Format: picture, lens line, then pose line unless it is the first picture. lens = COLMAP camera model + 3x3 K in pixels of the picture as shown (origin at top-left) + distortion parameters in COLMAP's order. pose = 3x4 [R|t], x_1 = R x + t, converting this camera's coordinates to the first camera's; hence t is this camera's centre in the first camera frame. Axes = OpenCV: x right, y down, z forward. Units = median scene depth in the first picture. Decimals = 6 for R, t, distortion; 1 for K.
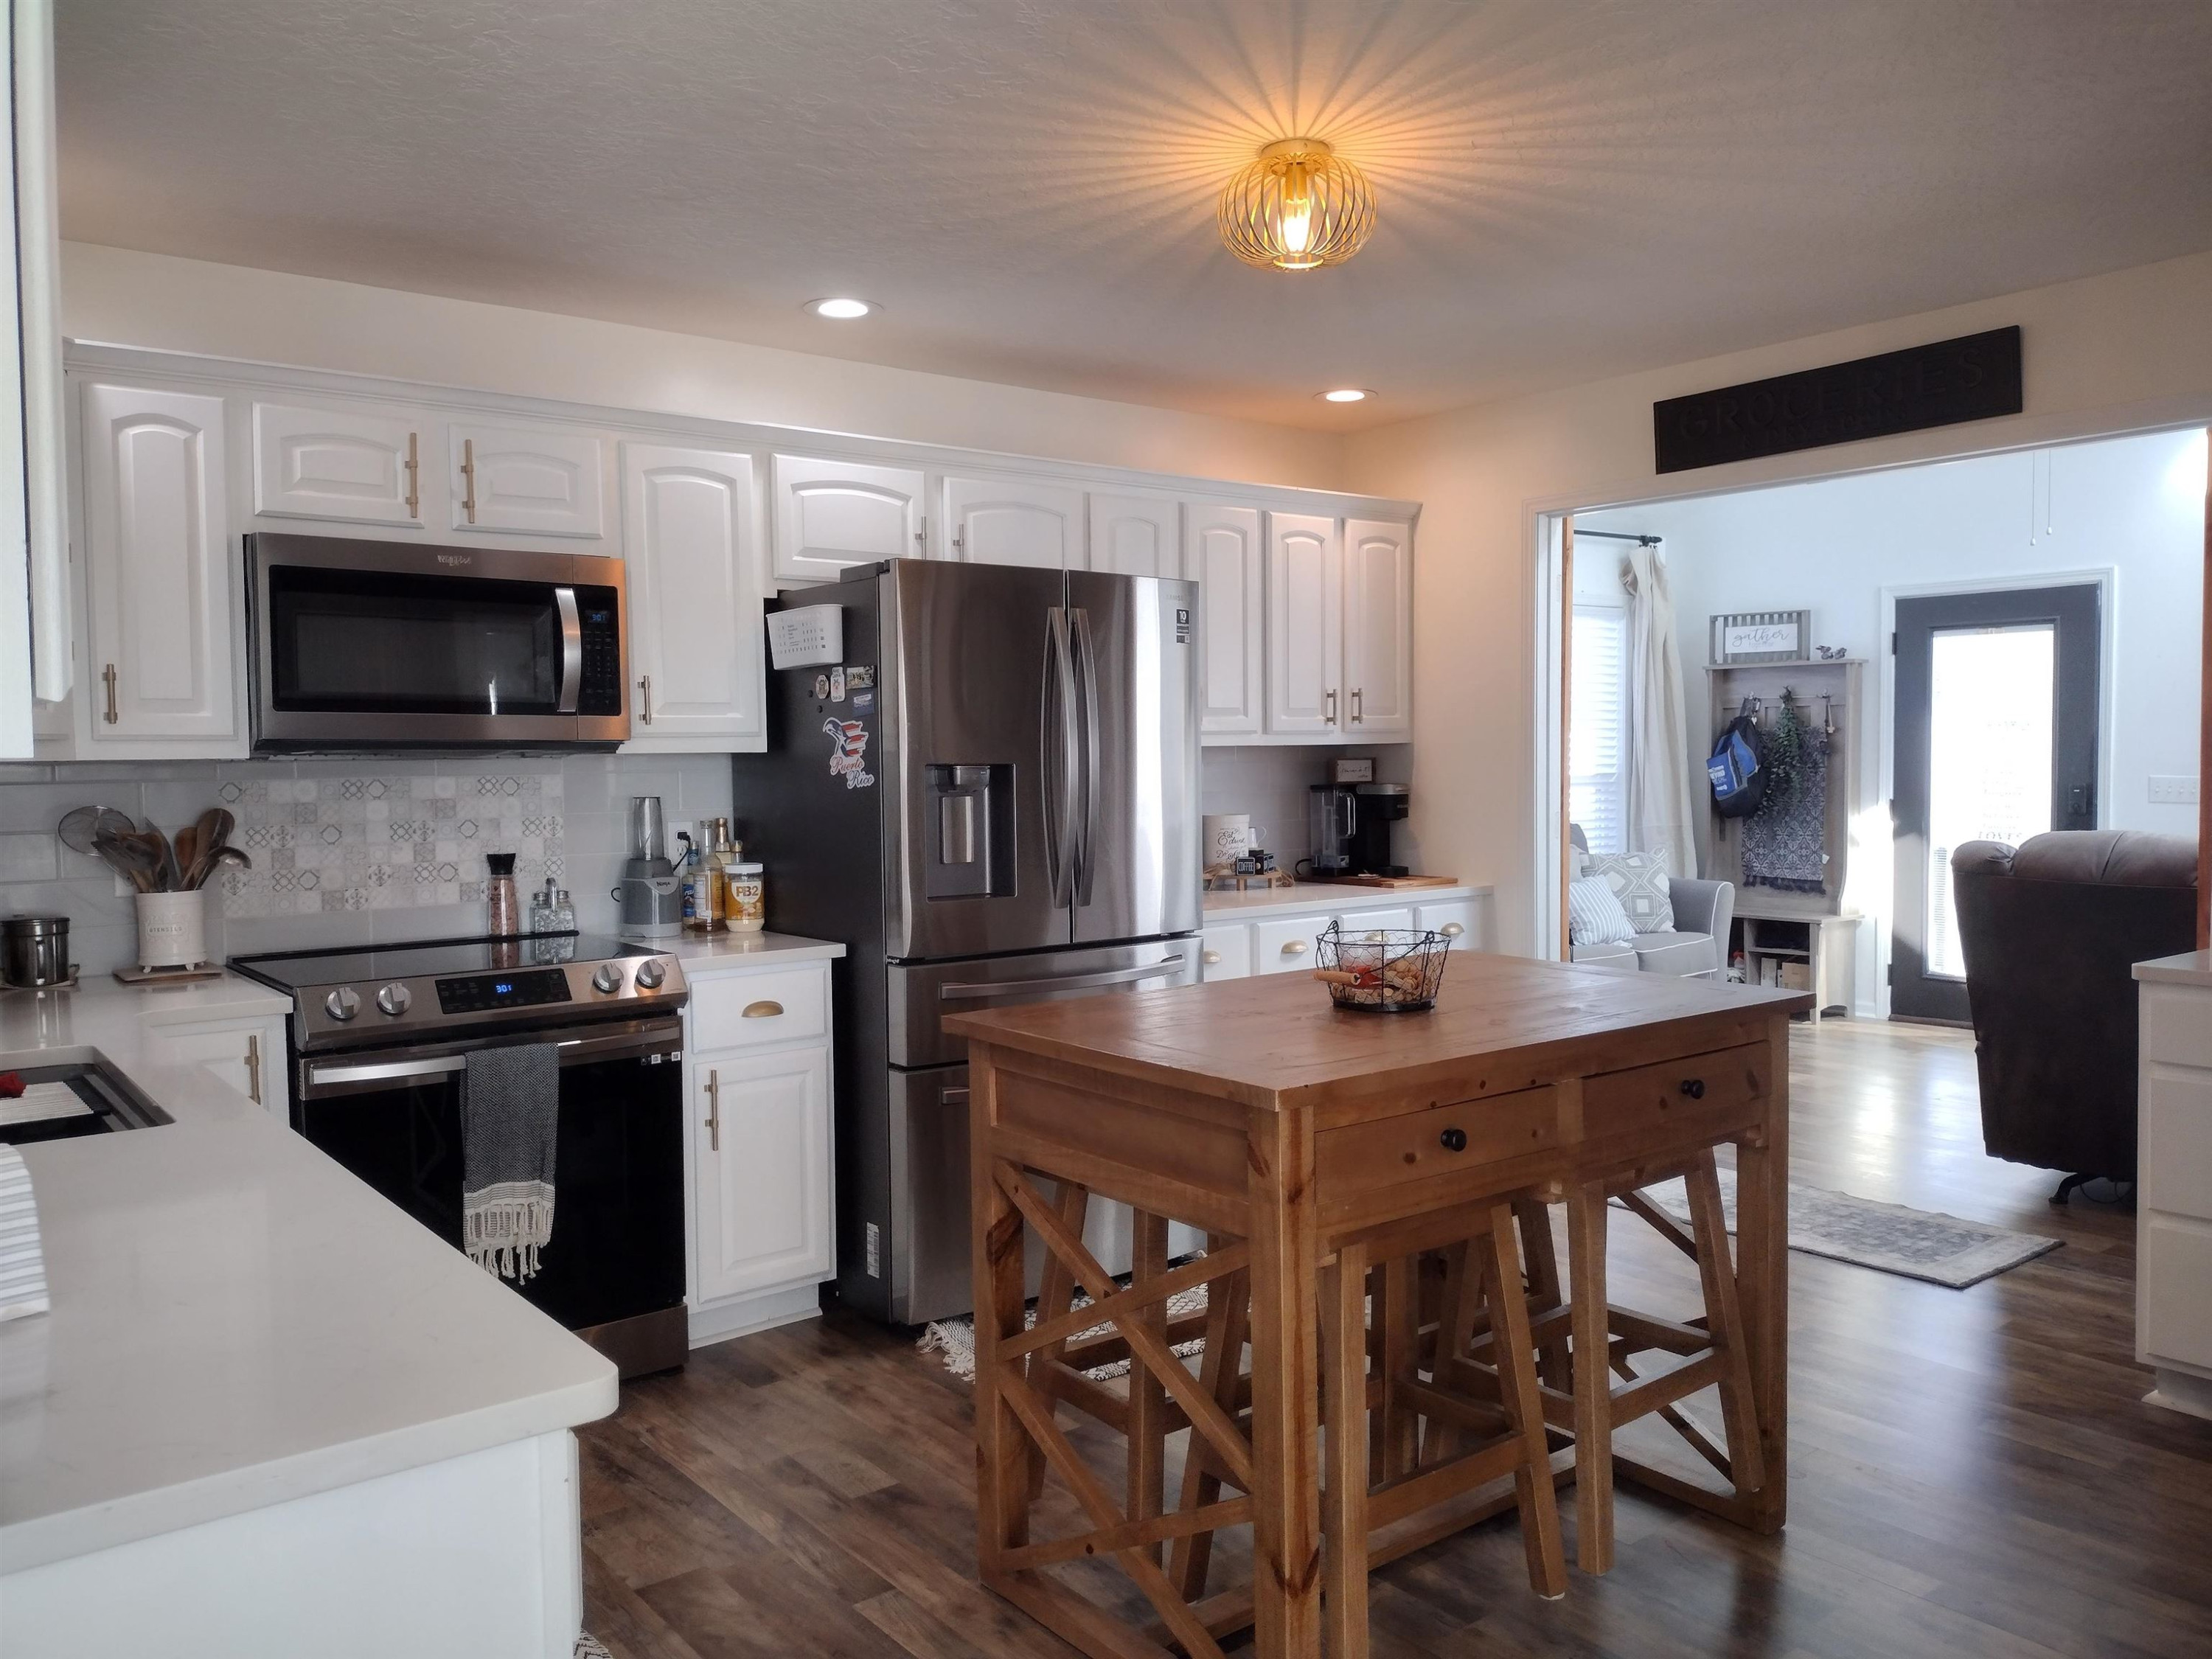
lens RADIAL K [[1713.8, 0, 1106.0], [0, 1713.8, 829.5], [0, 0, 1]] dist [0.067415, -0.115752]
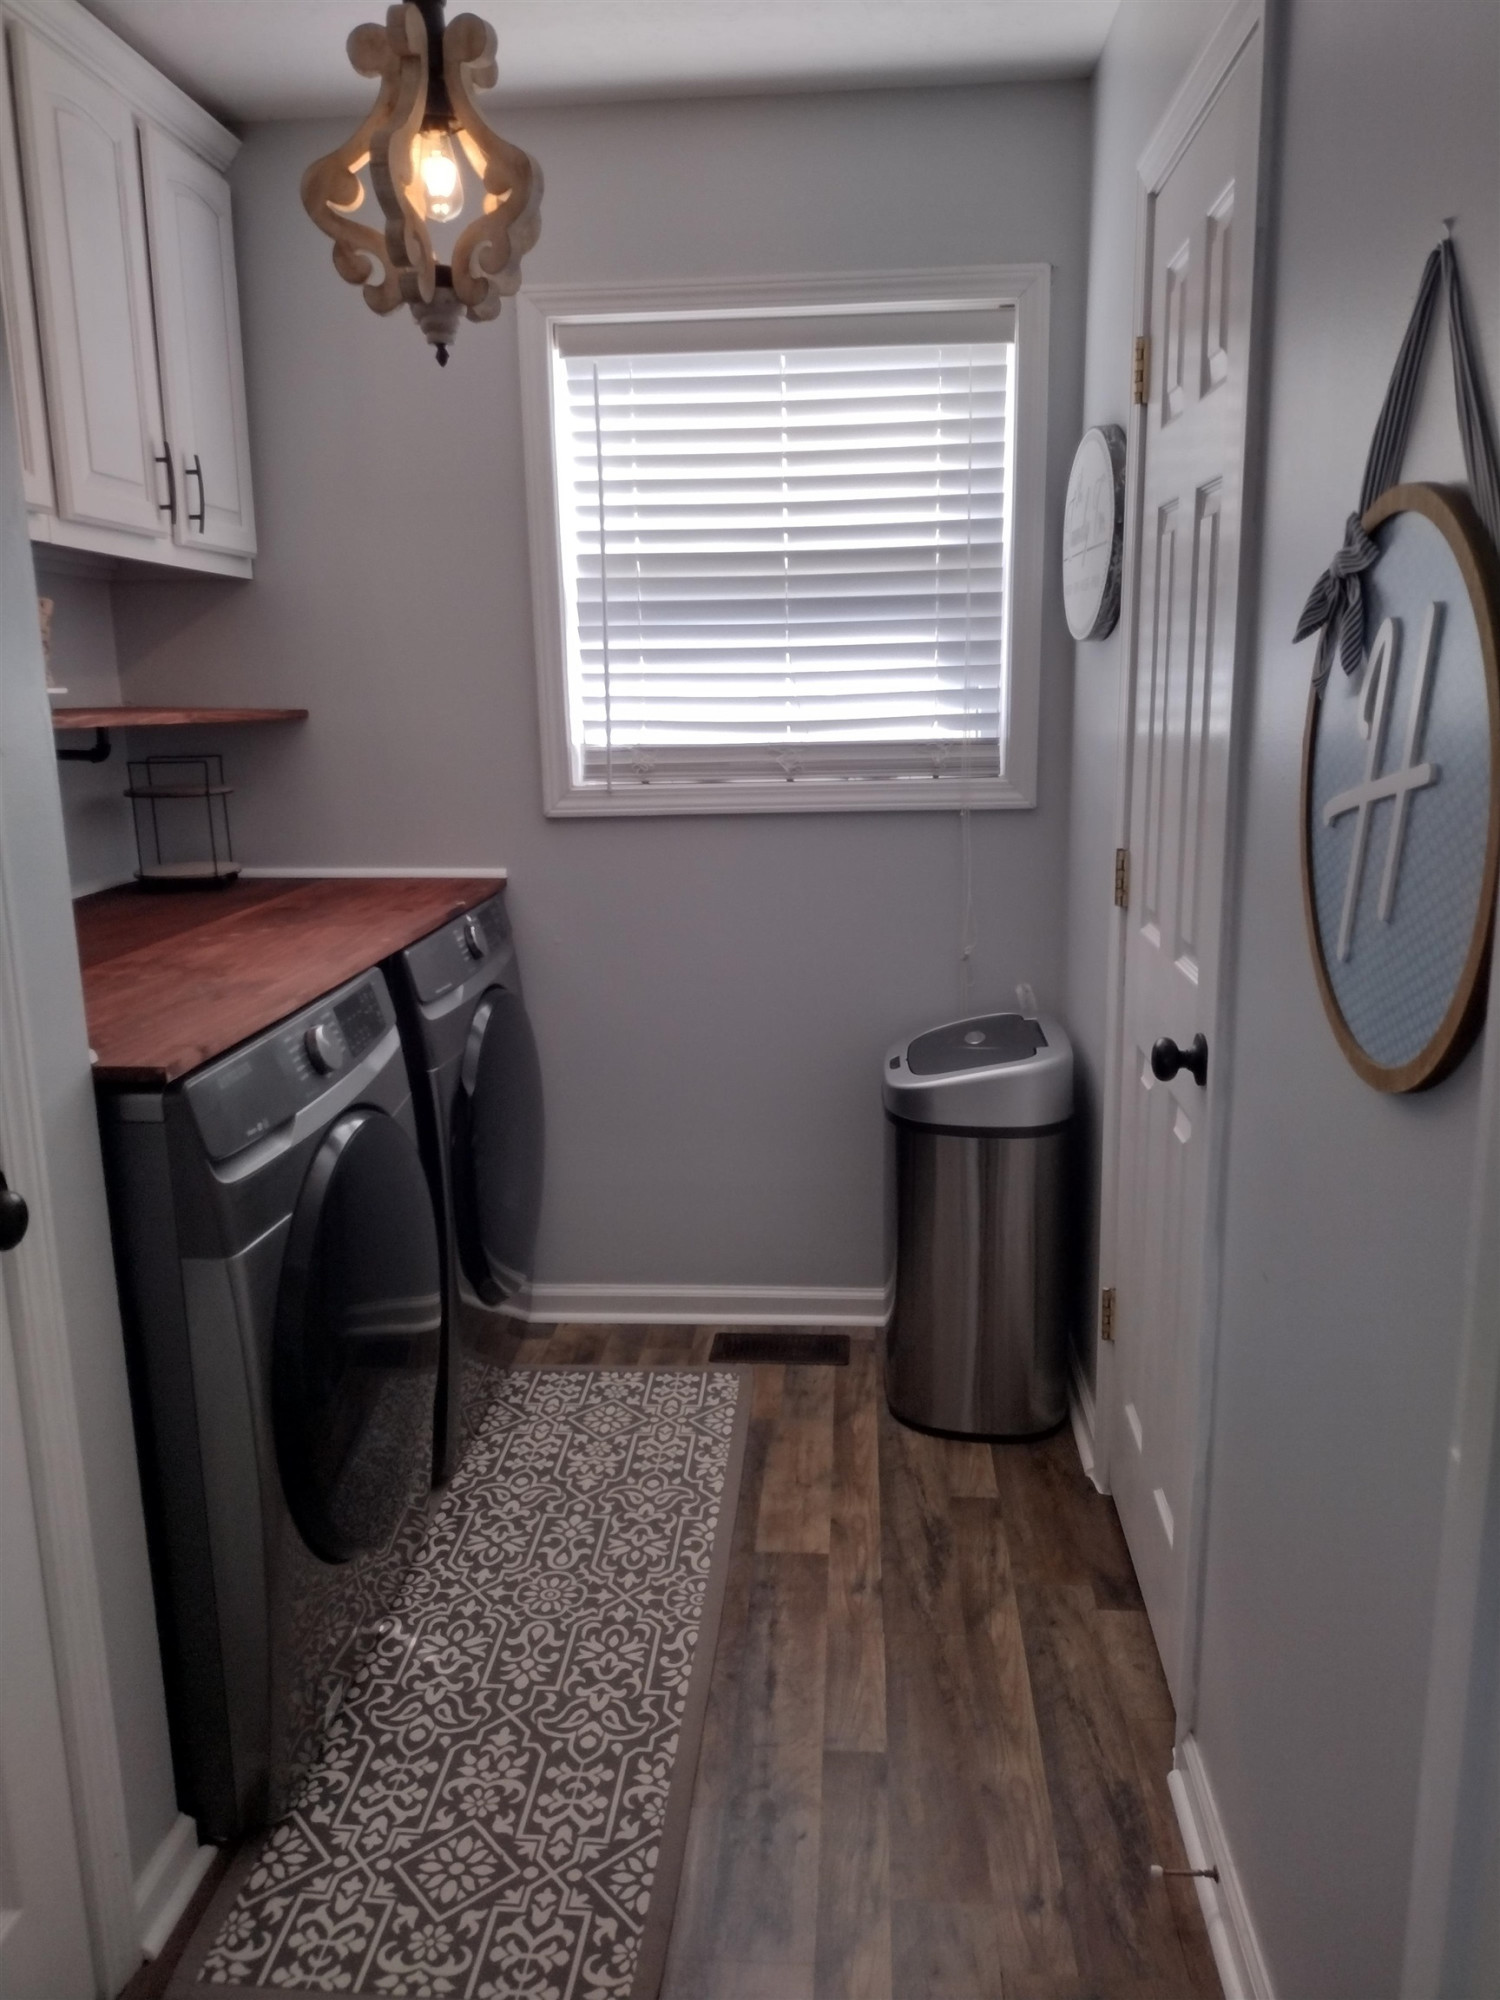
lens RADIAL K [[1549.6, 0, 750.0], [0, 1549.6, 1000.0], [0, 0, 1]] dist [0.067415, -0.115752]
pose [[-0.756729, -0.108089, 0.644731, -0.554969], [0.059398, 0.970788, 0.232469, -0.087521], [-0.651024, 0.214212, -0.728204, 1.539689]]
